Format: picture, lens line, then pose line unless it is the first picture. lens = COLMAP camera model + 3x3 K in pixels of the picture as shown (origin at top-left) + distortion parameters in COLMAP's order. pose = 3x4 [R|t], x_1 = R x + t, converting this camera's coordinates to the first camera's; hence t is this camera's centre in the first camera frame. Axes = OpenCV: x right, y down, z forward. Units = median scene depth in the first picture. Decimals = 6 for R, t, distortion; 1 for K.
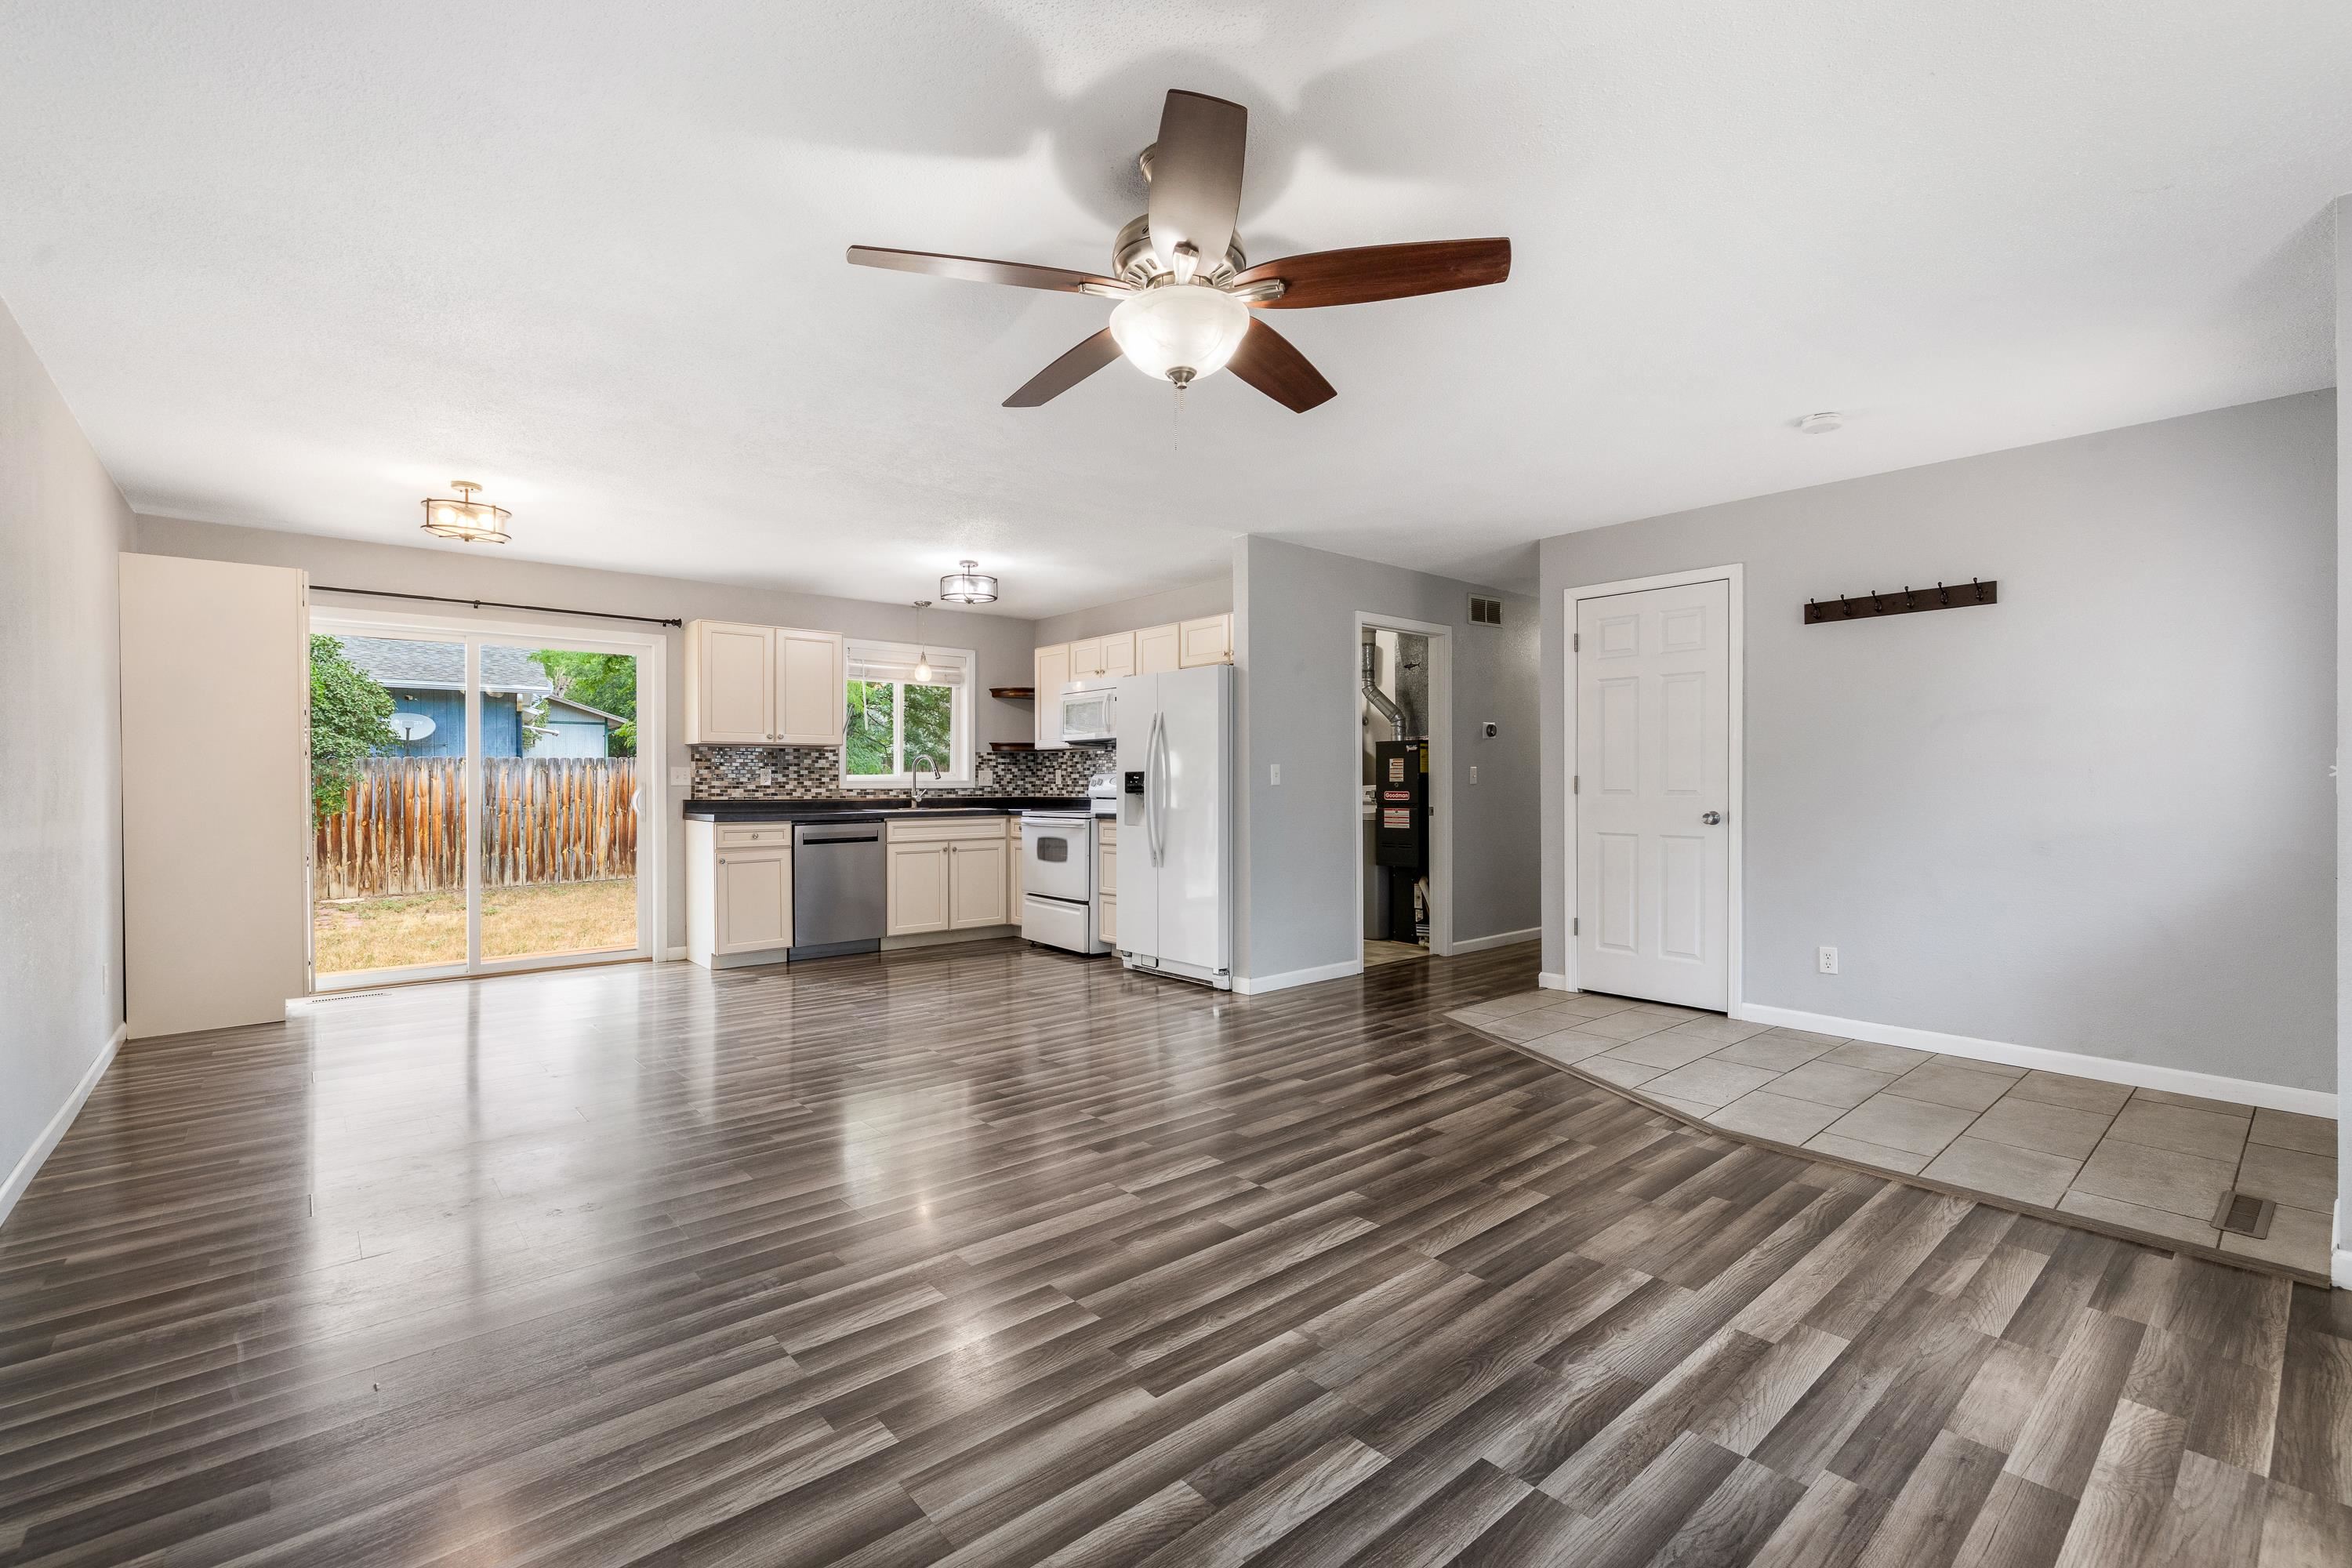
lens RADIAL K [[1021.8, 0, 1214.3], [0, 1021.8, 786.2], [0, 0, 1]] dist [-0.000947, 0.000781]
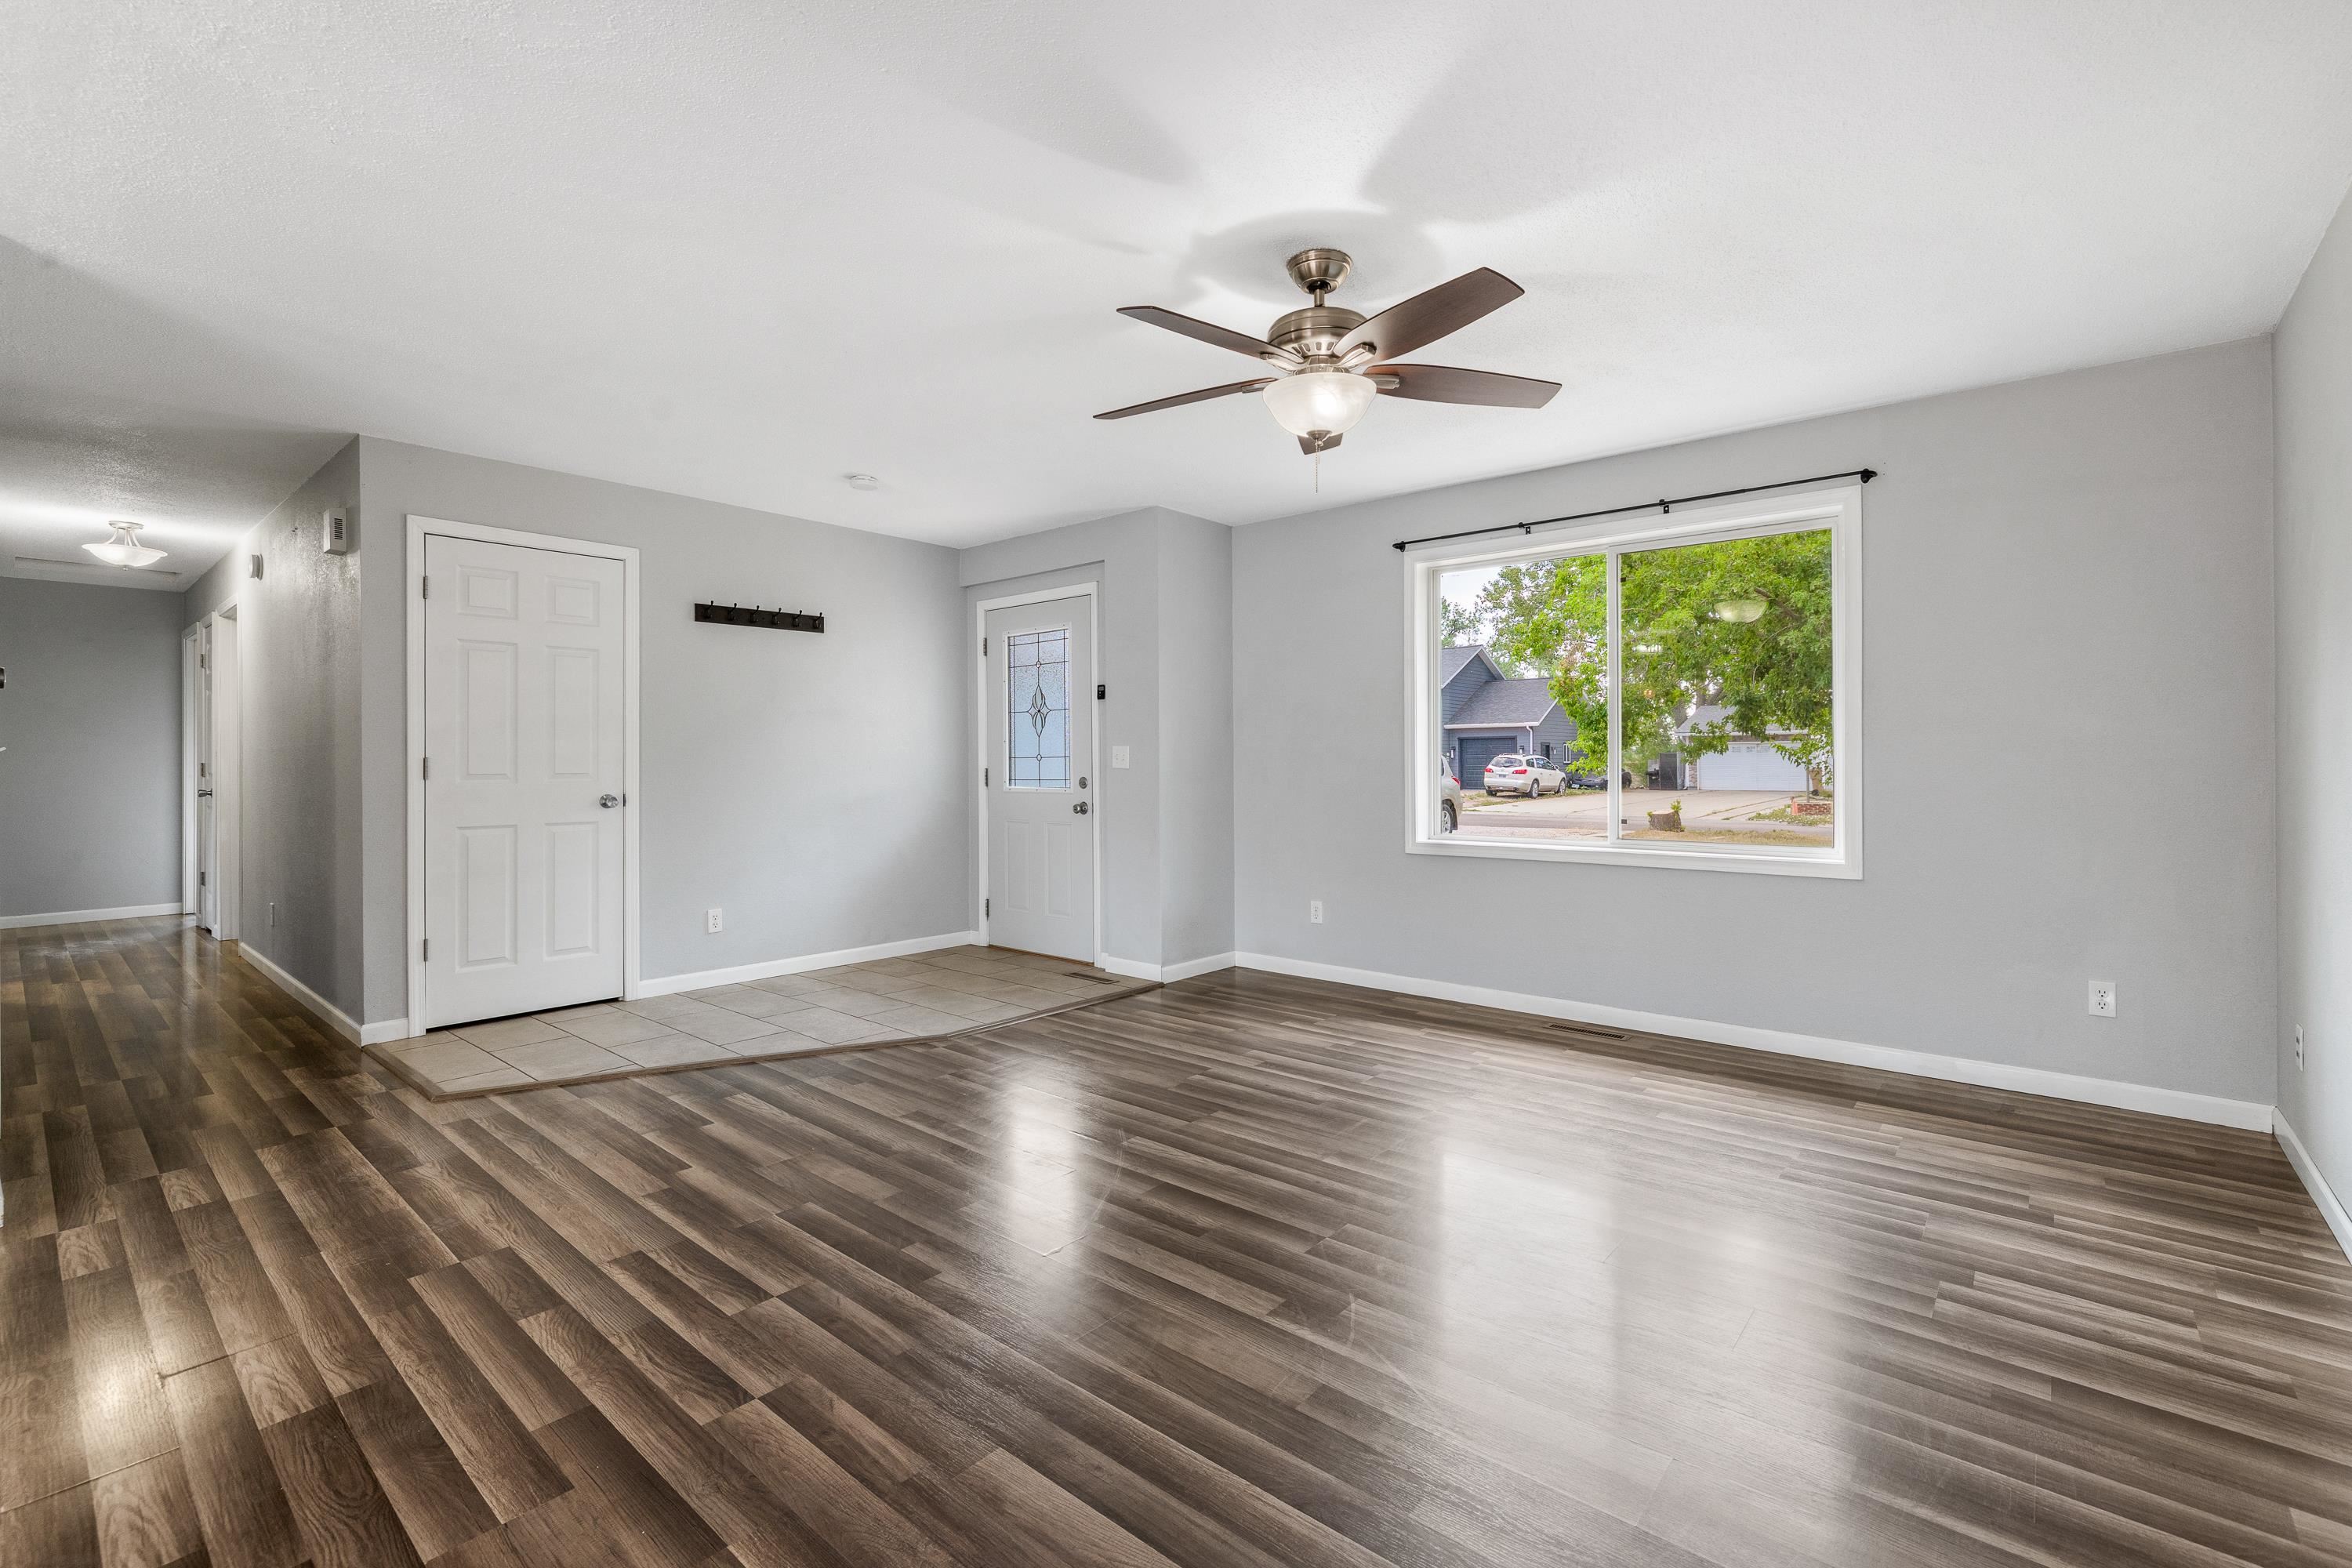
lens RADIAL K [[1021.8, 0, 1167.9], [0, 1021.8, 764.6], [0, 0, 1]] dist [-0.000947, 0.000781]
pose [[-0.120702, -0.002573, 0.992685, -0.400535], [0.007118, 0.999969, 0.003457, -0.002510], [-0.992663, 0.007484, -0.120680, 0.433167]]
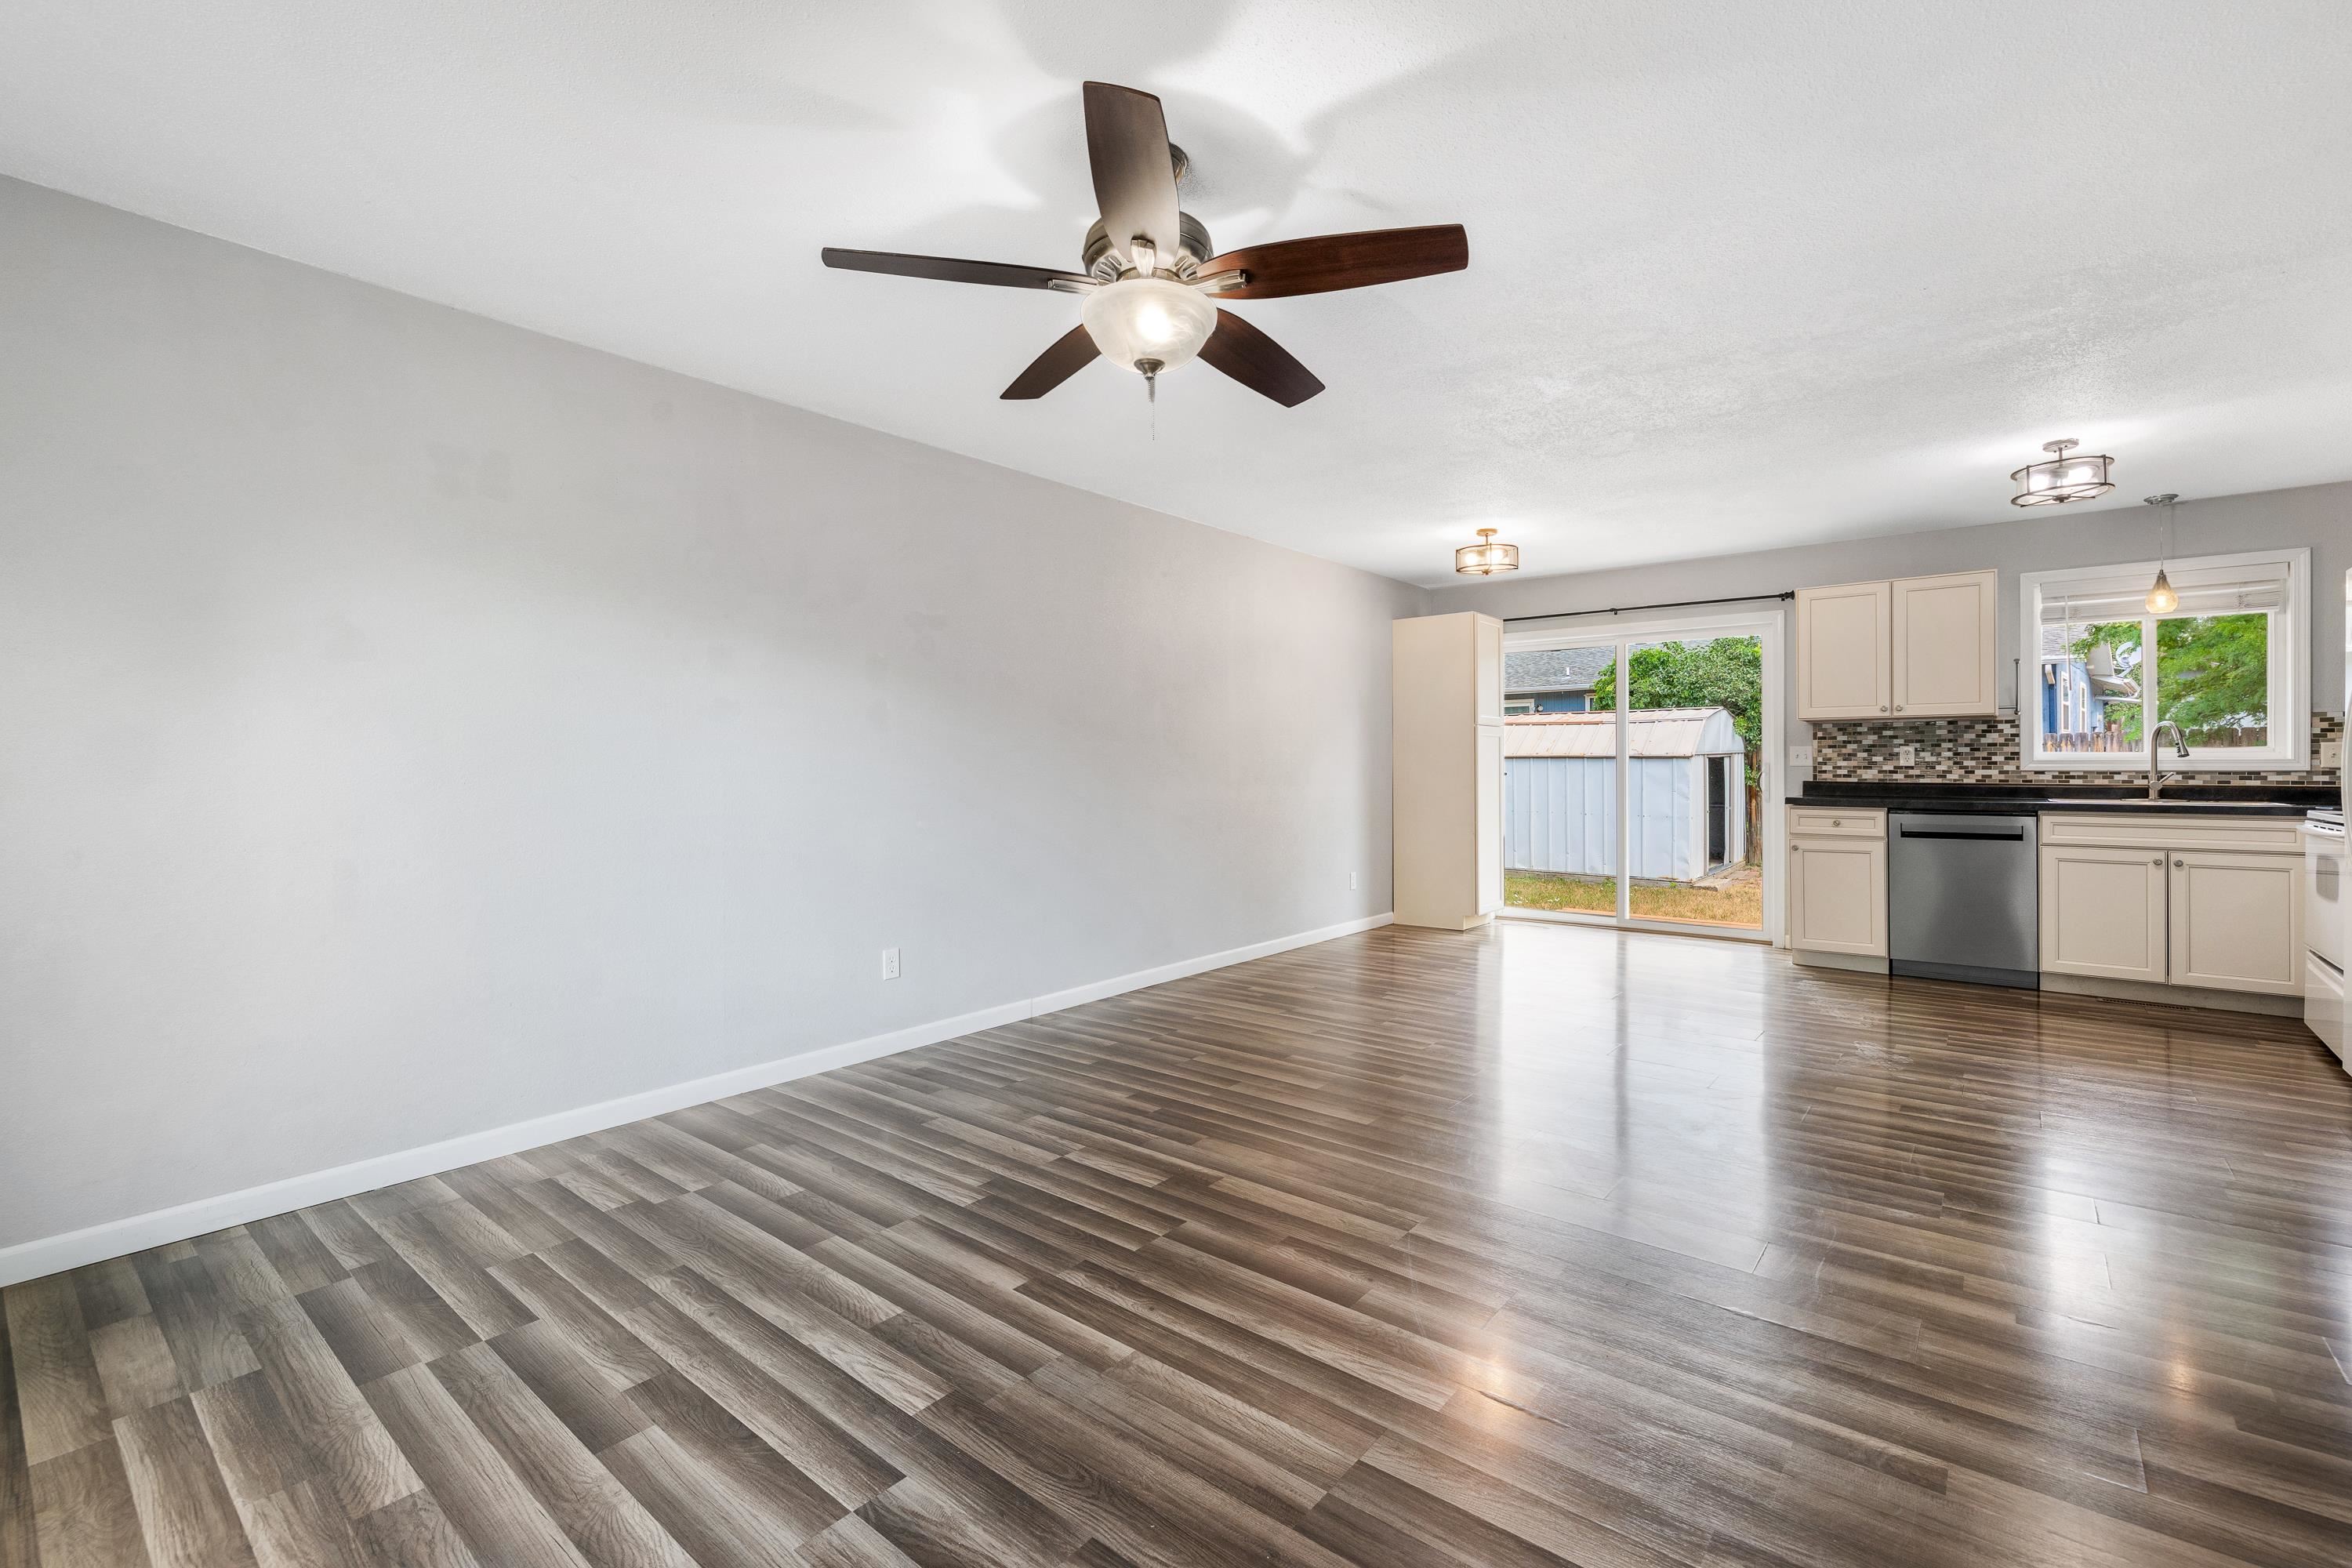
lens RADIAL K [[1021.8, 0, 1180.3], [0, 1021.8, 756.6], [0, 0, 1]] dist [-0.000947, 0.000781]
pose [[0.157428, -0.006447, -0.987509, 0.319557], [-0.001724, 0.999975, -0.006804, -0.001750], [0.987529, 0.002773, 0.157413, 0.282132]]
